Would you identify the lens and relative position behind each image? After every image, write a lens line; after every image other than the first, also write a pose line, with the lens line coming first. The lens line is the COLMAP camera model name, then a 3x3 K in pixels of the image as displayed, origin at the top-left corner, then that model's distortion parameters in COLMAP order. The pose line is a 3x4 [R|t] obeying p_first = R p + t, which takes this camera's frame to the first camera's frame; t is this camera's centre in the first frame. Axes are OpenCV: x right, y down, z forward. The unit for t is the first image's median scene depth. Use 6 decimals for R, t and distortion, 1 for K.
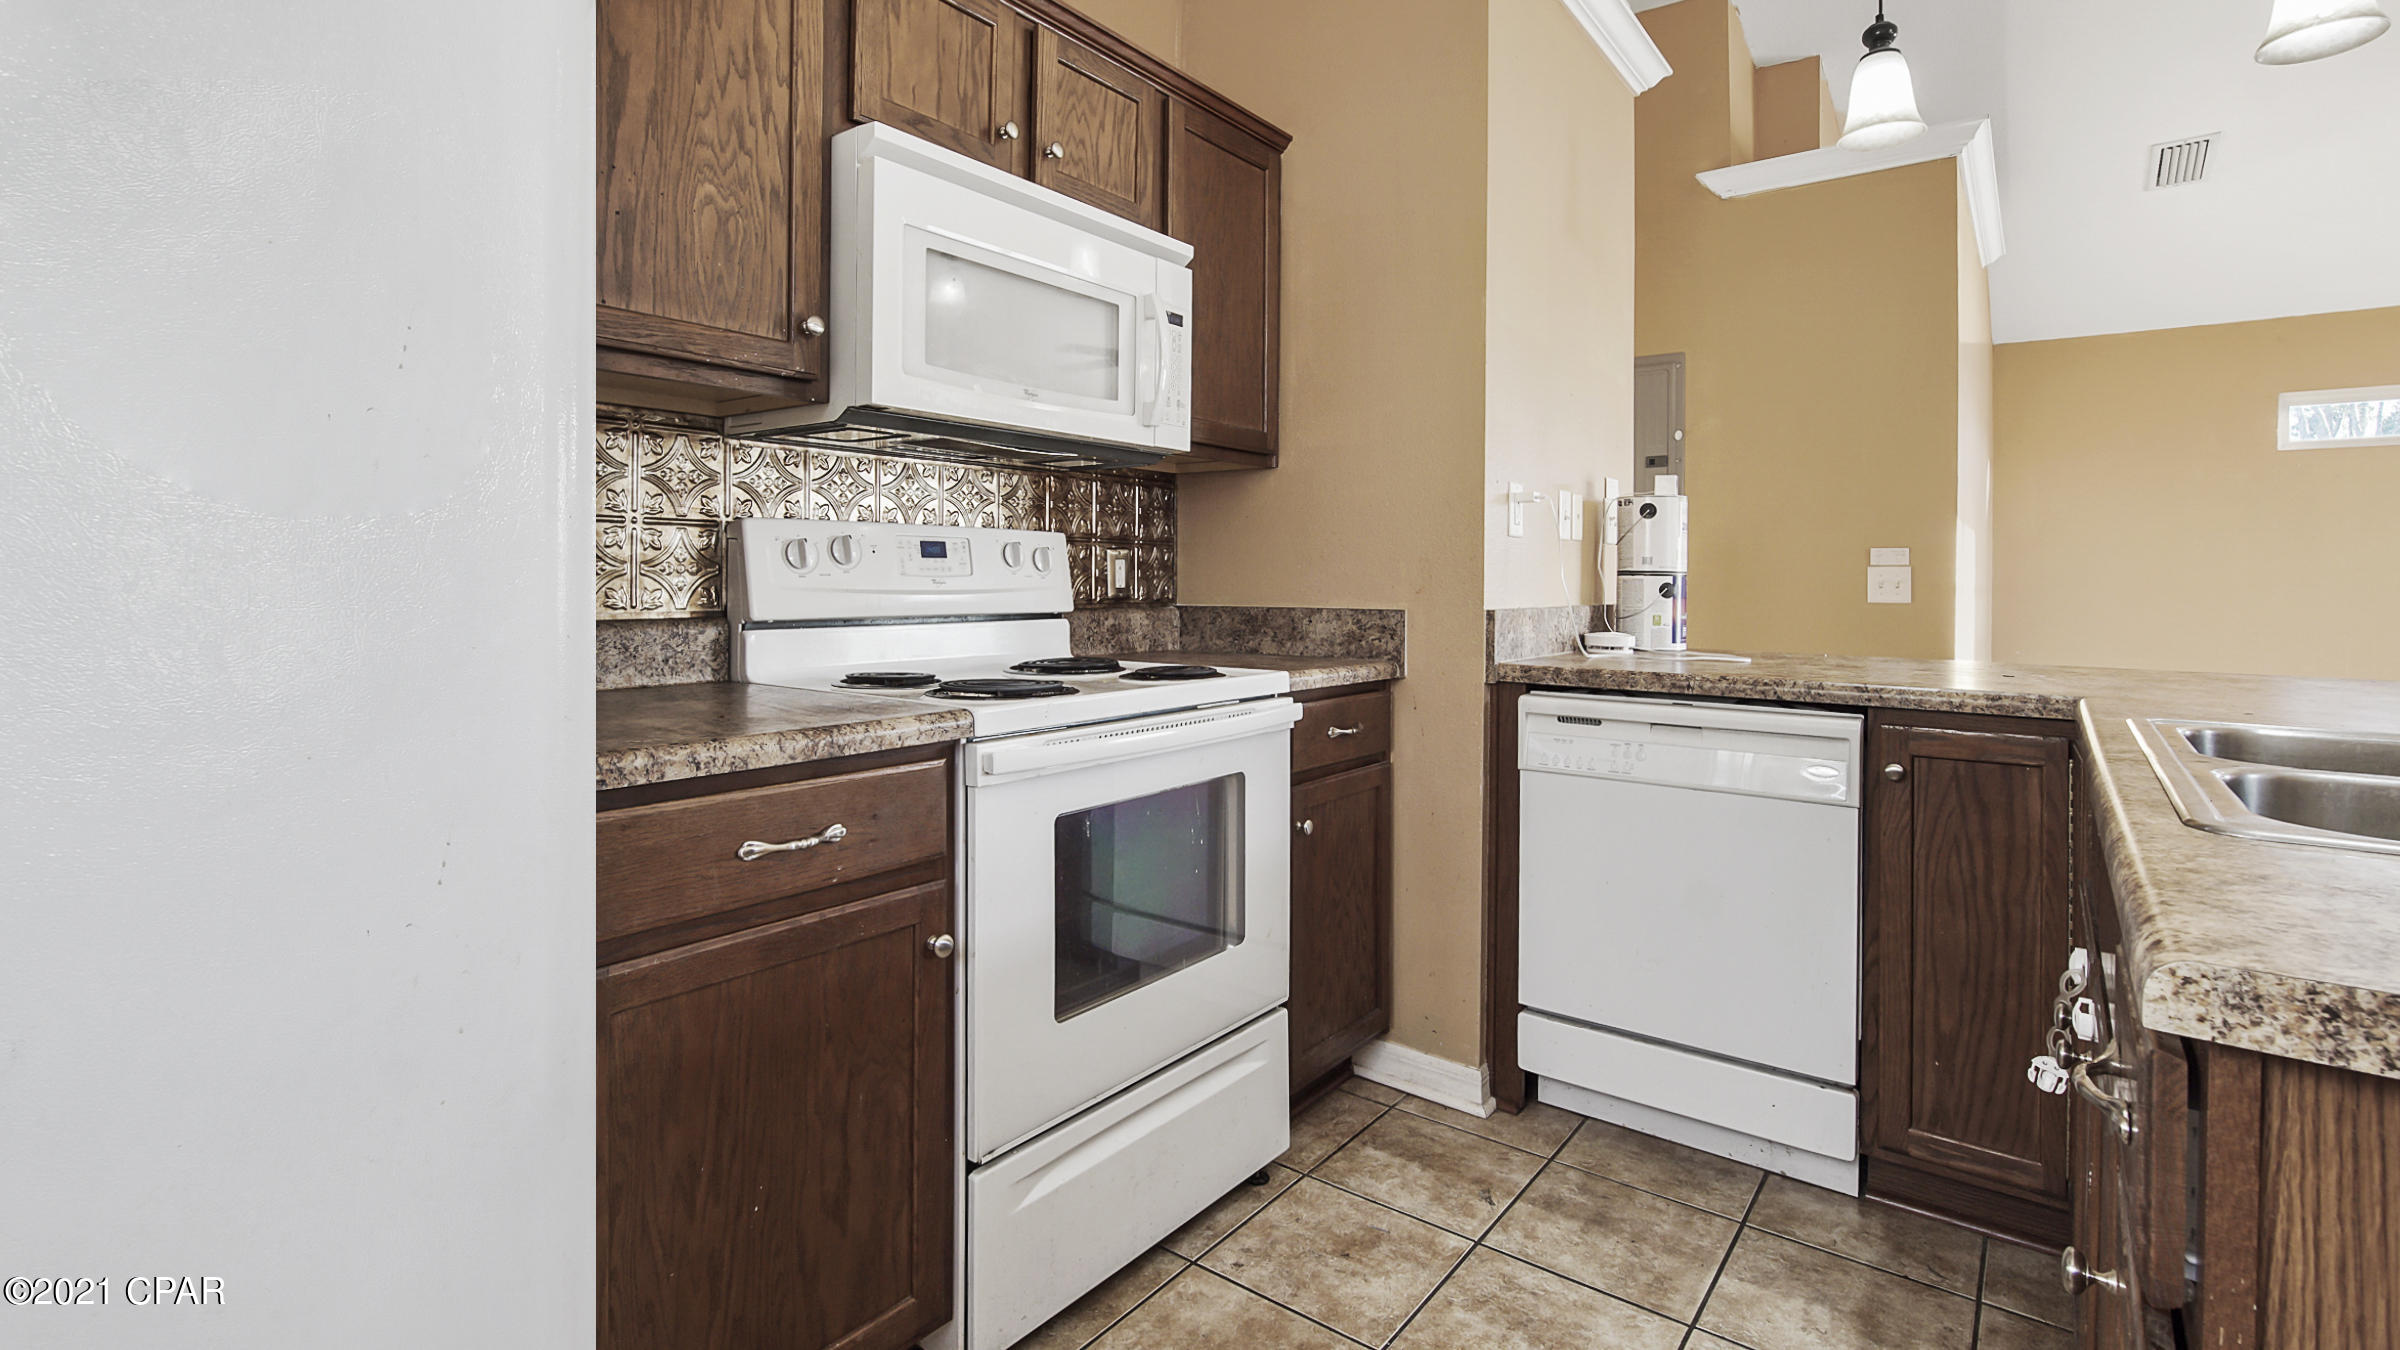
lens RADIAL K [[1101.7, 0, 1193.4], [0, 1101.7, 584.0], [0, 0, 1]] dist [-0.015306, -0.000011]
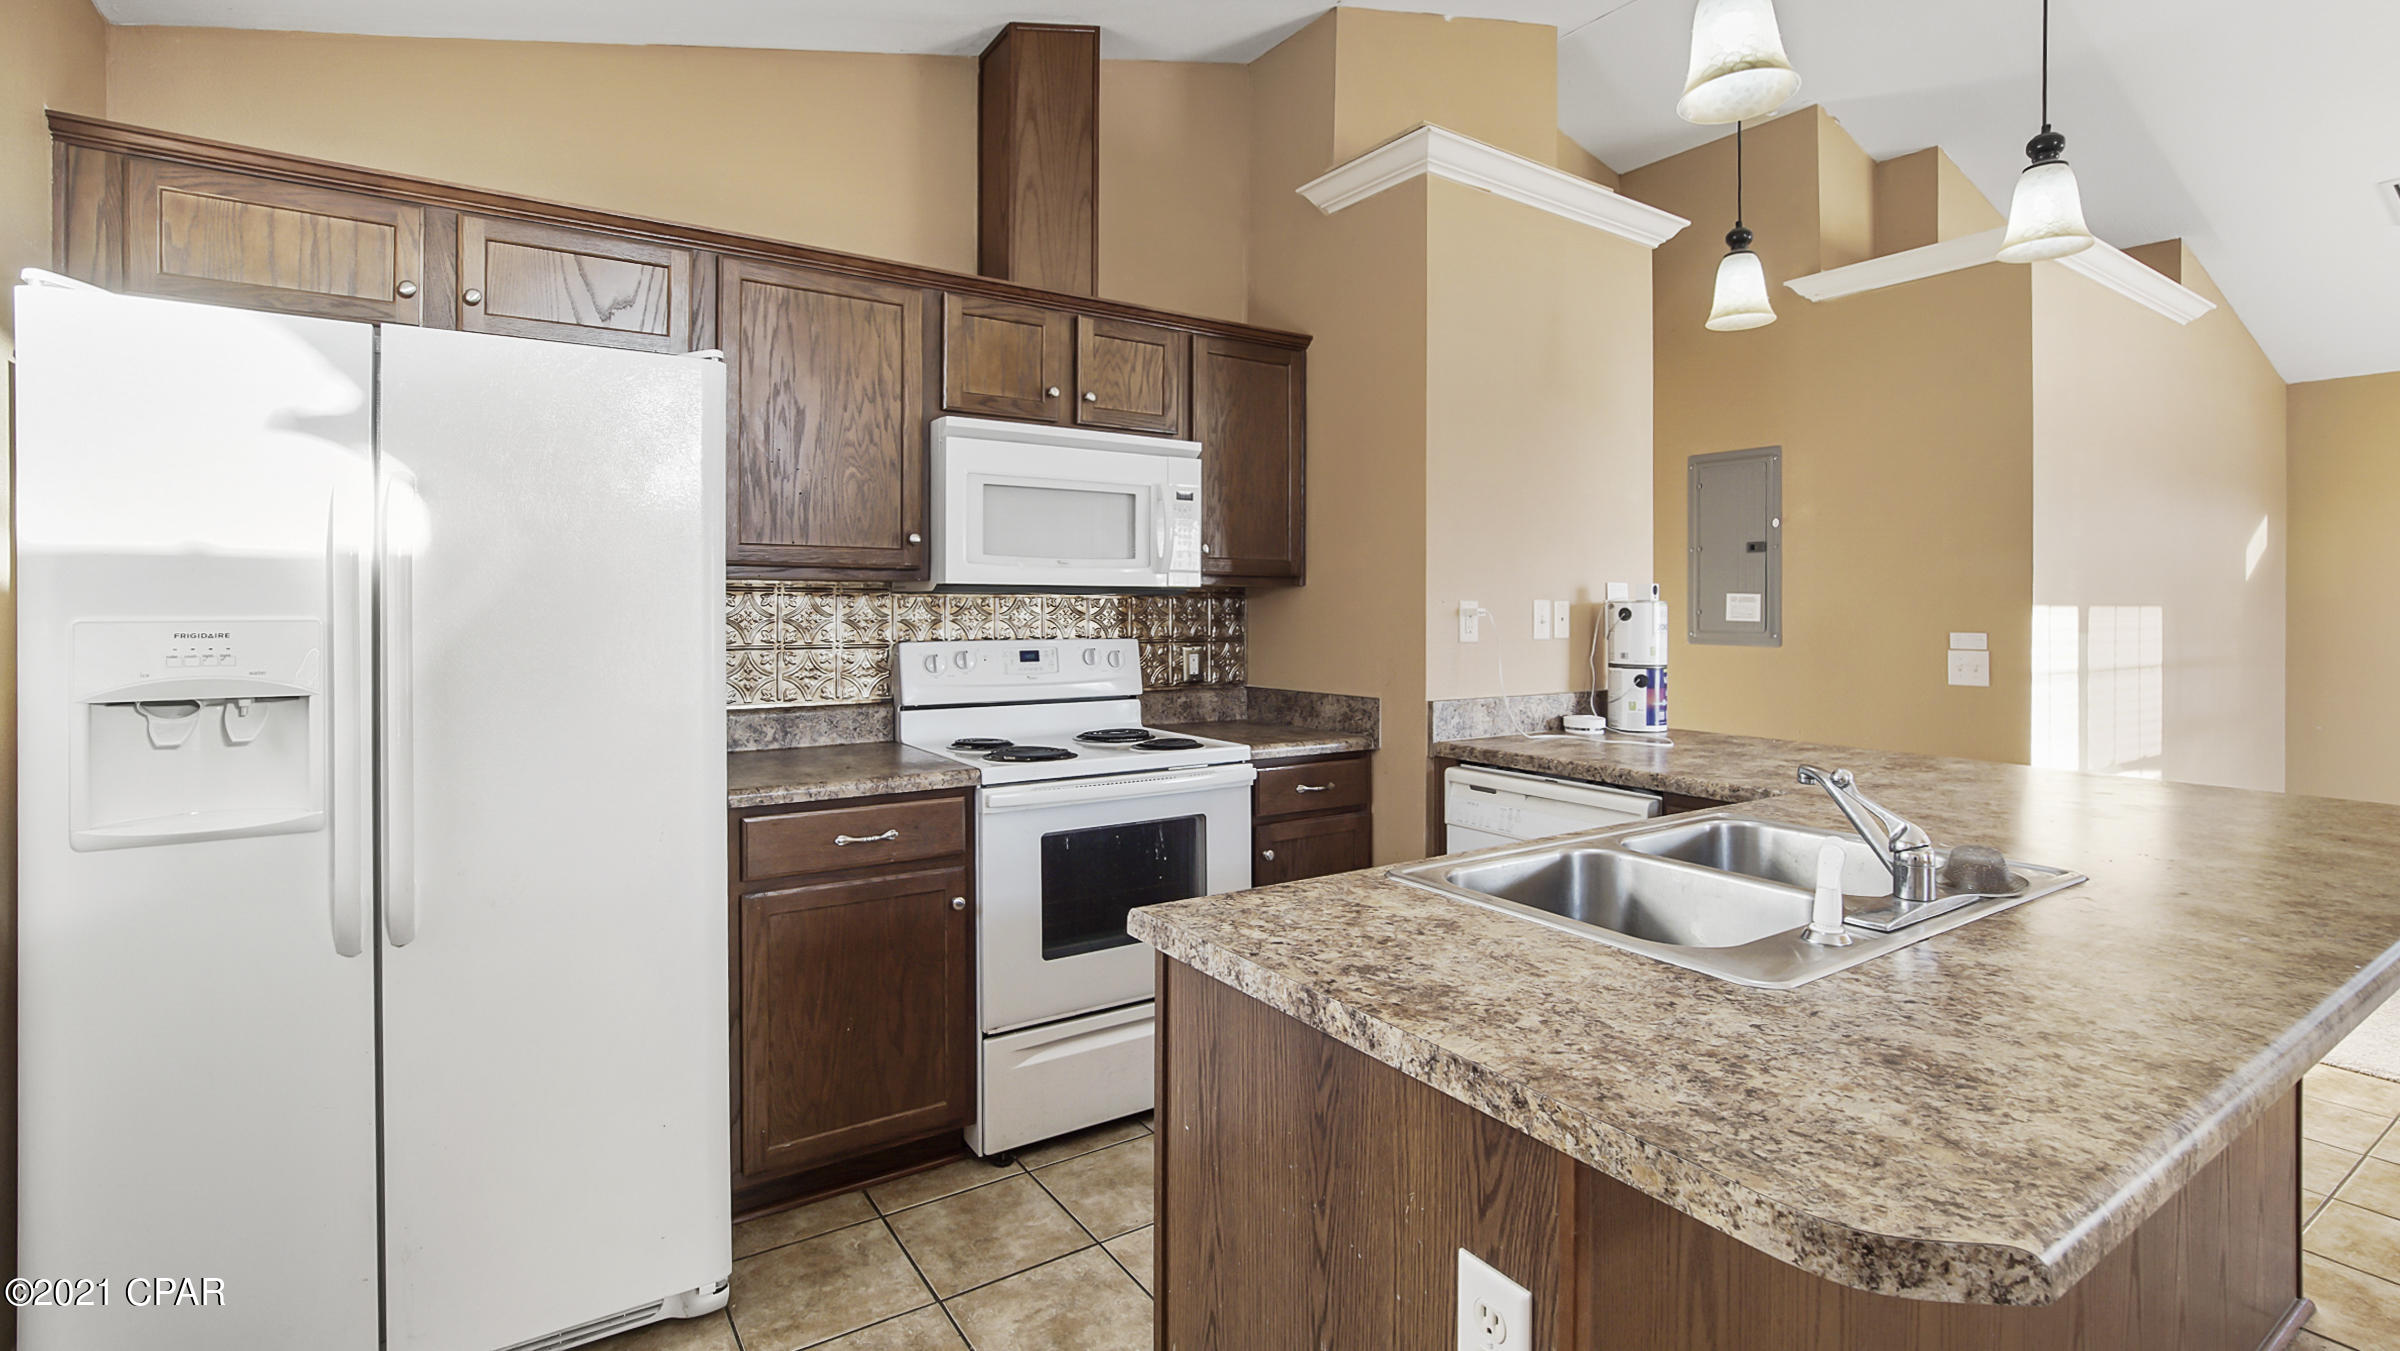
lens RADIAL K [[1084.7, 0, 1201.9], [0, 1084.7, 617.3], [0, 0, 1]] dist [-0.016691, -0.000090]
pose [[0.950207, -0.000627, -0.311620, 0.453098], [0.001106, 0.999998, 0.001361, -0.086240], [0.311619, -0.001638, 0.950206, -0.346480]]
